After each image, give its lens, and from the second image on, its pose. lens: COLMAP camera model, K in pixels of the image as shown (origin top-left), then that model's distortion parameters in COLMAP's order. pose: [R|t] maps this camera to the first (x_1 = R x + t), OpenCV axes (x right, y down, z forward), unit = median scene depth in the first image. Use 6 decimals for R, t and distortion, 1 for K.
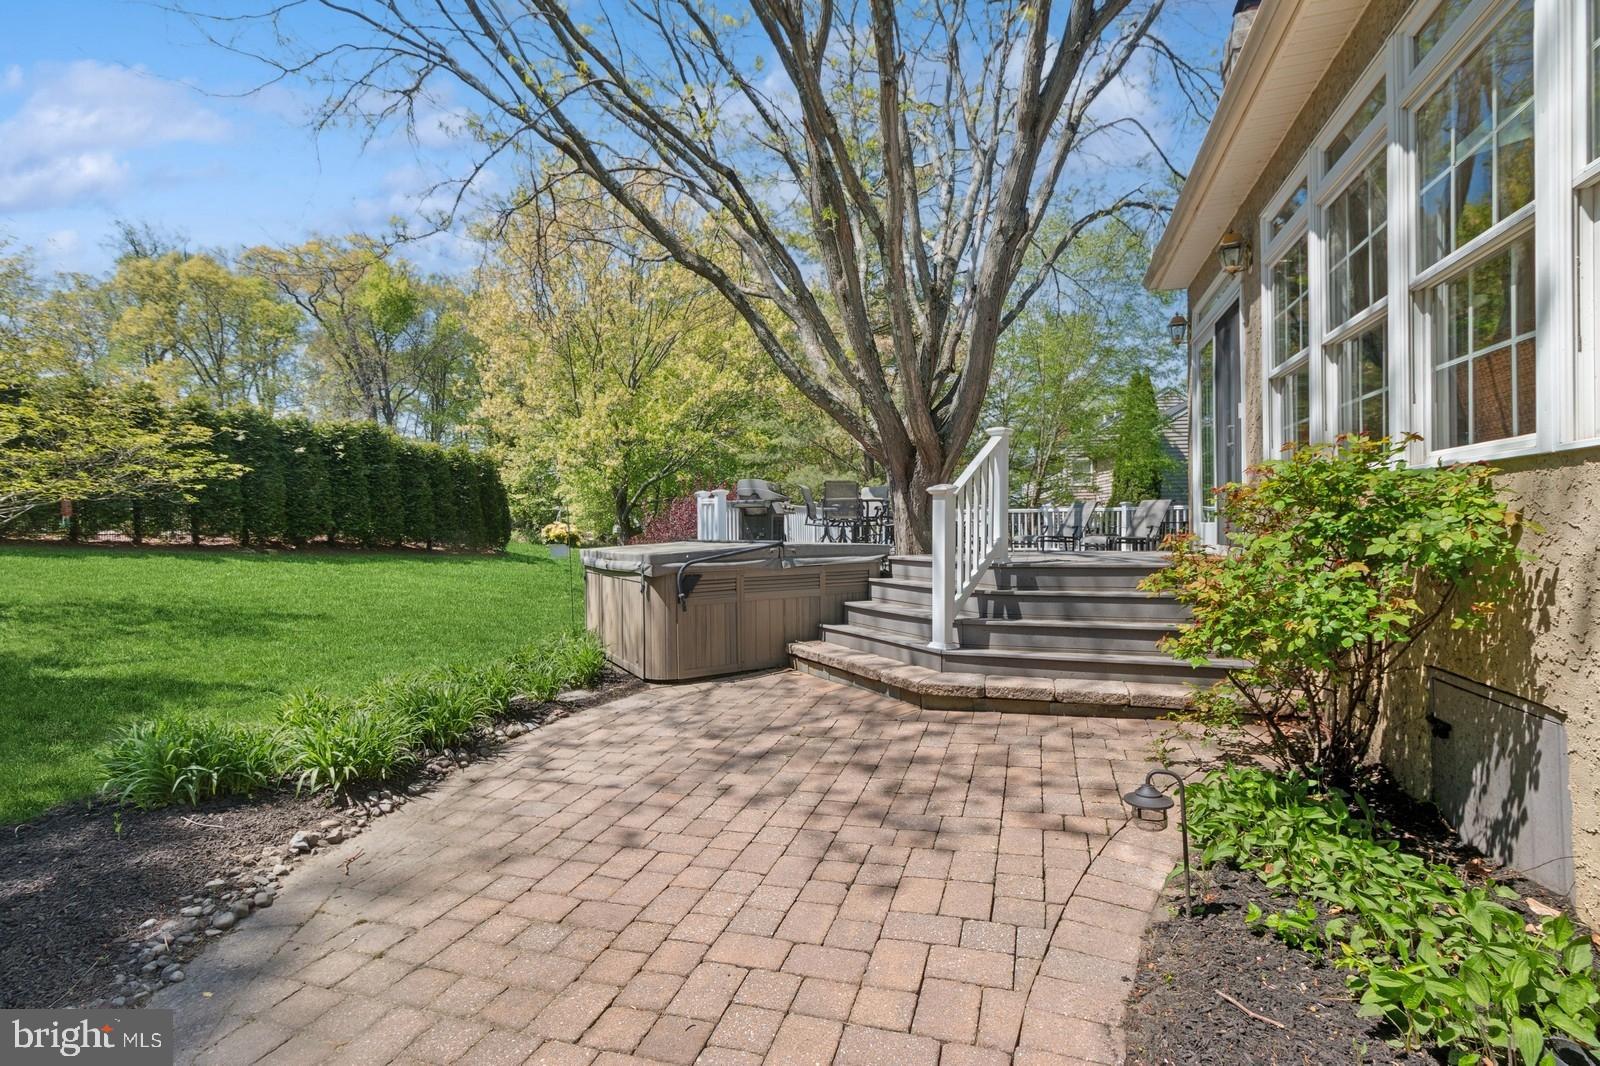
lens RADIAL K [[771.5, 0, 800.0], [0, 771.5, 533.0], [0, 0, 1]] dist [-0.002012, -0.000293]
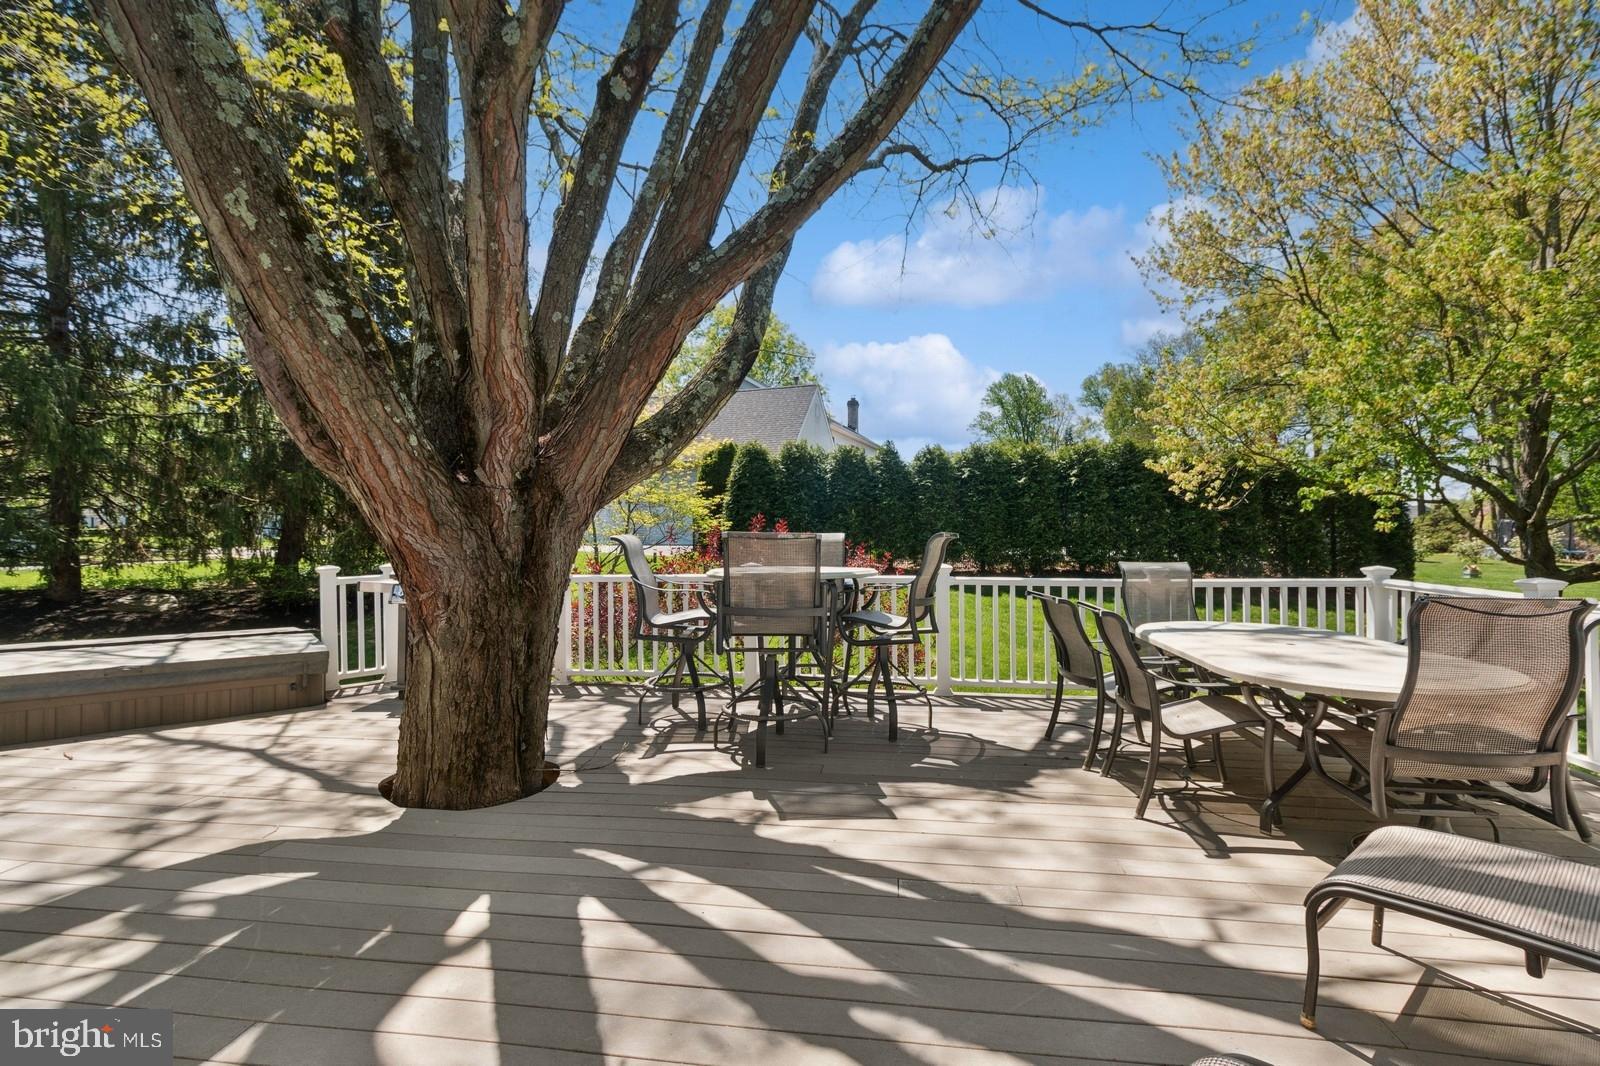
lens RADIAL K [[762.6, 0, 796.7], [0, 762.6, 497.1], [0, 0, 1]] dist [0.003979, 0.000477]
pose [[0.151040, -0.047274, -0.987397, 0.276845], [-0.005609, 0.998799, -0.048678, -0.035779], [0.988512, 0.012891, 0.150594, 0.554940]]
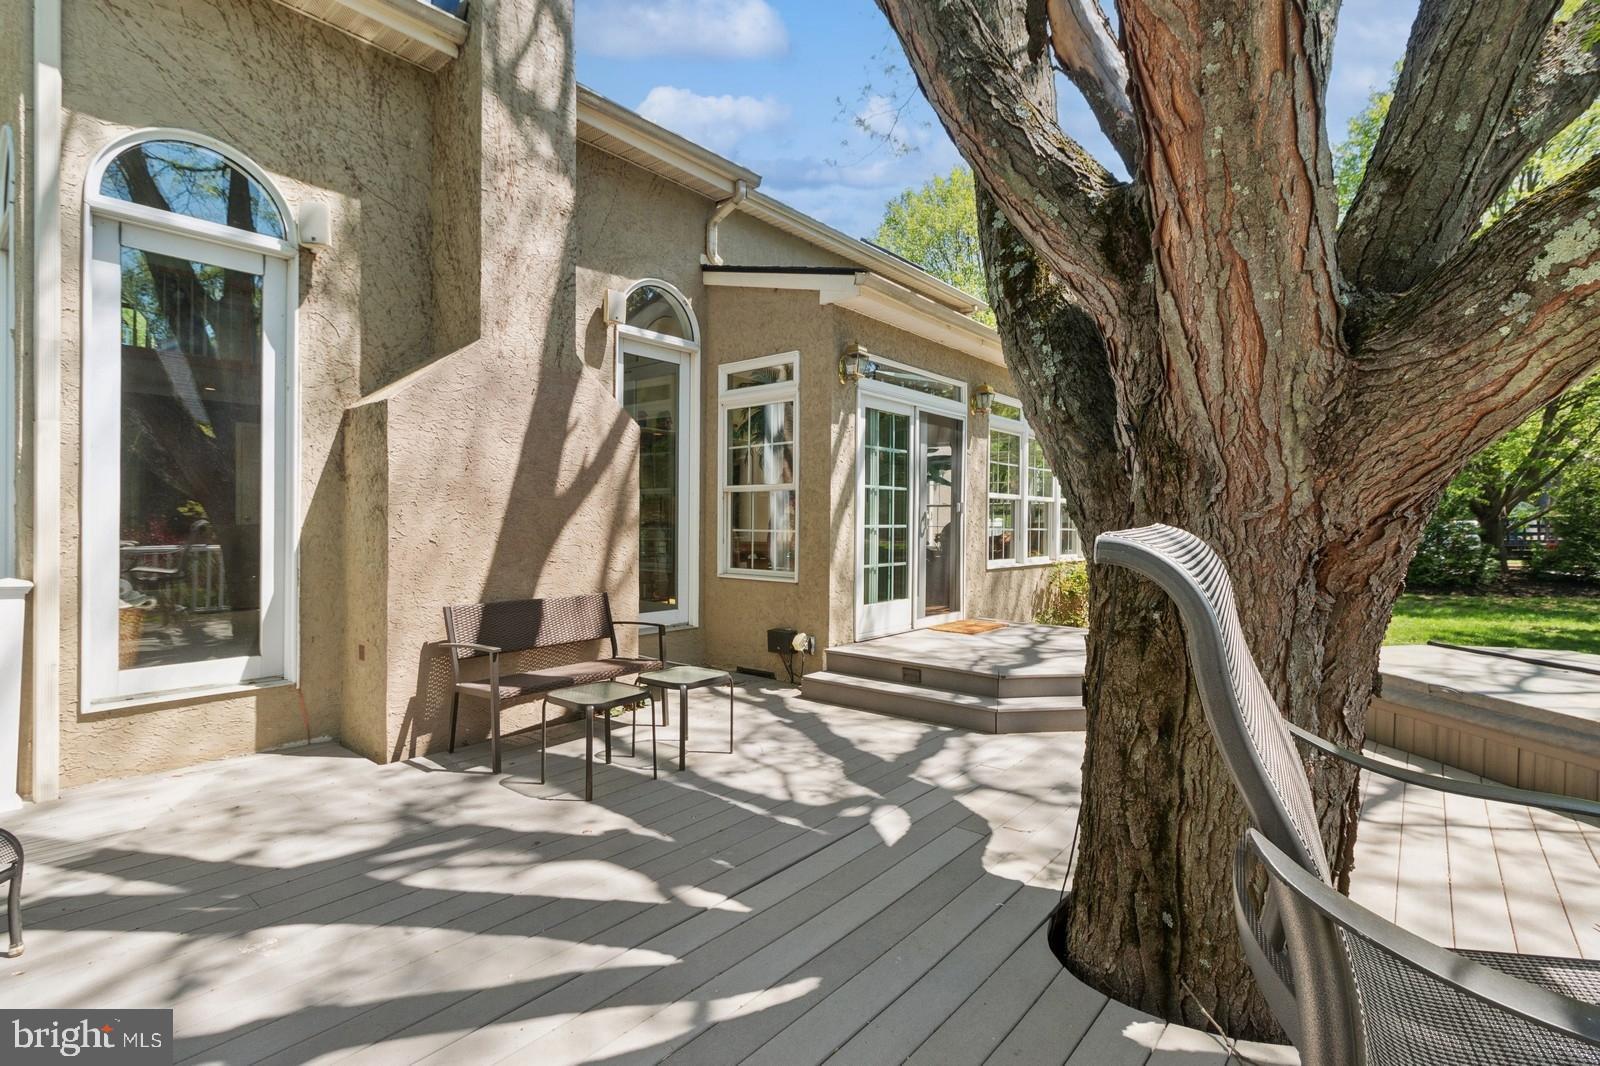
lens RADIAL K [[746.3, 0, 791.7], [0, 746.3, 514.9], [0, 0, 1]] dist [0.003101, 0.000356]
pose [[-0.914434, 0.000801, 0.404734, 0.087668], [0.000816, 1.000000, -0.000134, -0.038658], [-0.404734, 0.000207, -0.914434, 0.630222]]
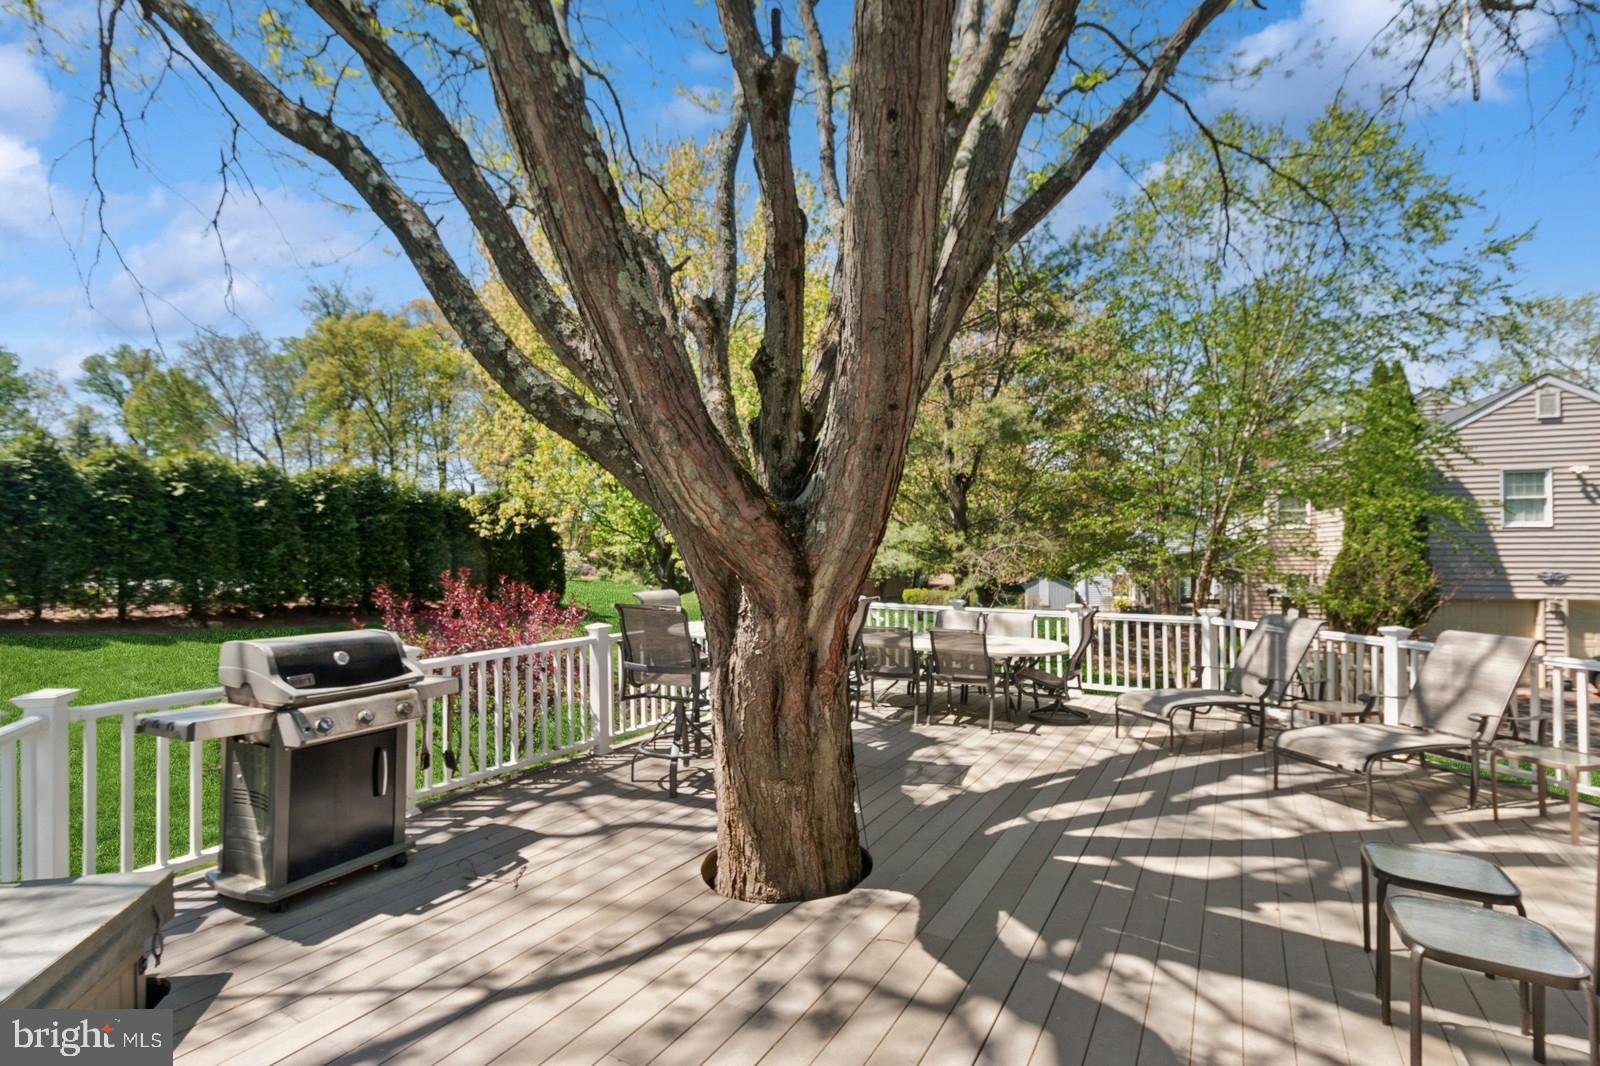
lens RADIAL K [[753.8, 0, 798.9], [0, 753.8, 527.2], [0, 0, 1]] dist [-0.004128, -0.000383]
pose [[0.972665, -0.005296, -0.232152, 0.123586], [-0.003810, 0.999241, -0.038757, -0.050440], [0.232181, 0.038582, 0.971907, 0.324489]]
